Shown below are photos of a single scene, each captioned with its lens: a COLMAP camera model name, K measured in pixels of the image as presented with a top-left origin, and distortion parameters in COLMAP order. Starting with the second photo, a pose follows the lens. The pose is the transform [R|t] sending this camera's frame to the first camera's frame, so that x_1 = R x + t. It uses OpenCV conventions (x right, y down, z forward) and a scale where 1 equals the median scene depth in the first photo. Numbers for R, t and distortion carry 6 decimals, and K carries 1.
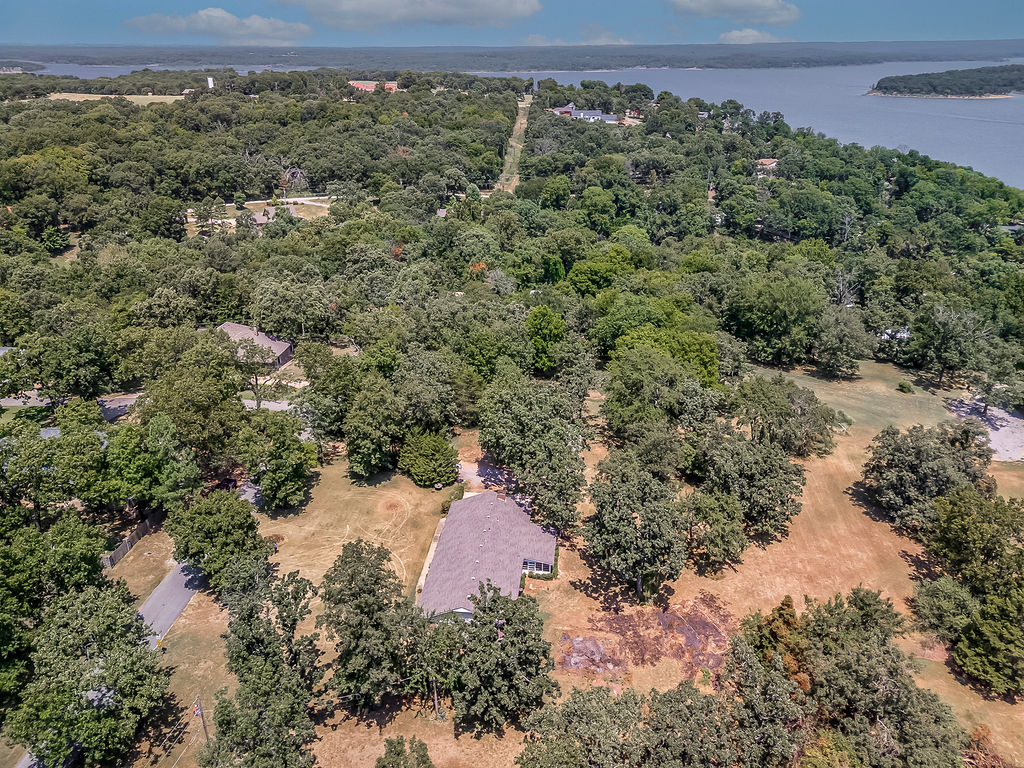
lens RADIAL K [[752.0, 0, 512.9], [0, 752.0, 377.7], [0, 0, 1]] dist [0.075508, -0.070218]
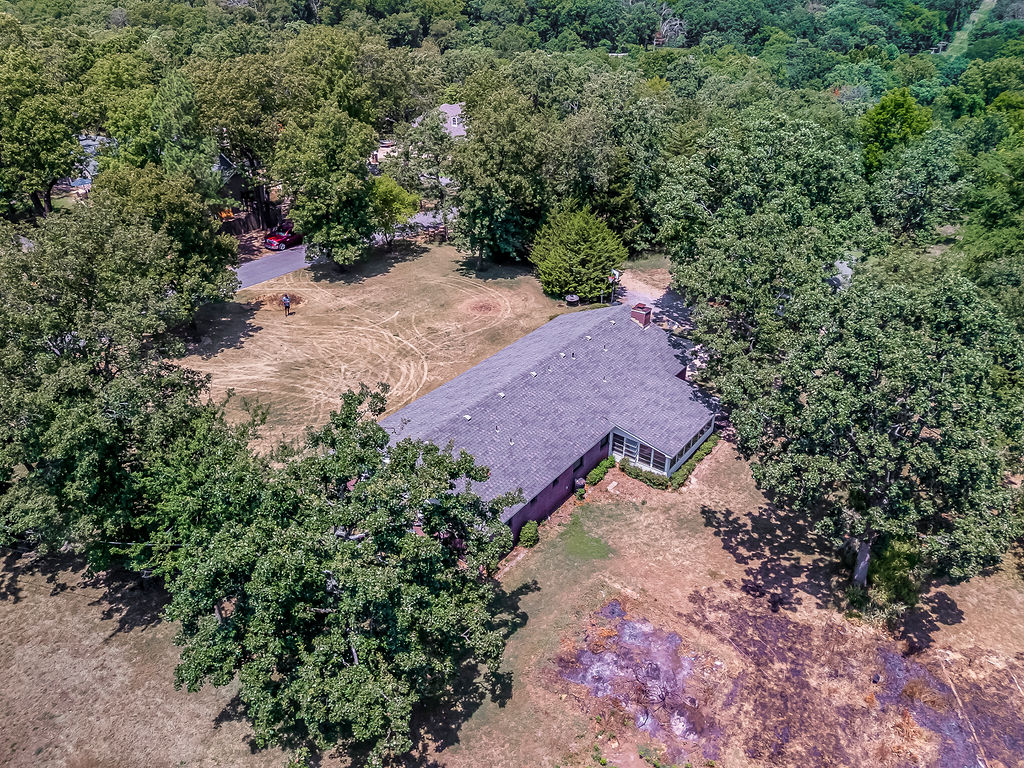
lens RADIAL K [[752.0, 0, 512.9], [0, 752.0, 377.7], [0, 0, 1]] dist [0.075508, -0.070218]
pose [[0.864456, 0.248882, -0.436777, 0.155470], [-0.207029, 0.967999, 0.141834, 0.156056], [0.458099, -0.032184, 0.888318, 0.555097]]
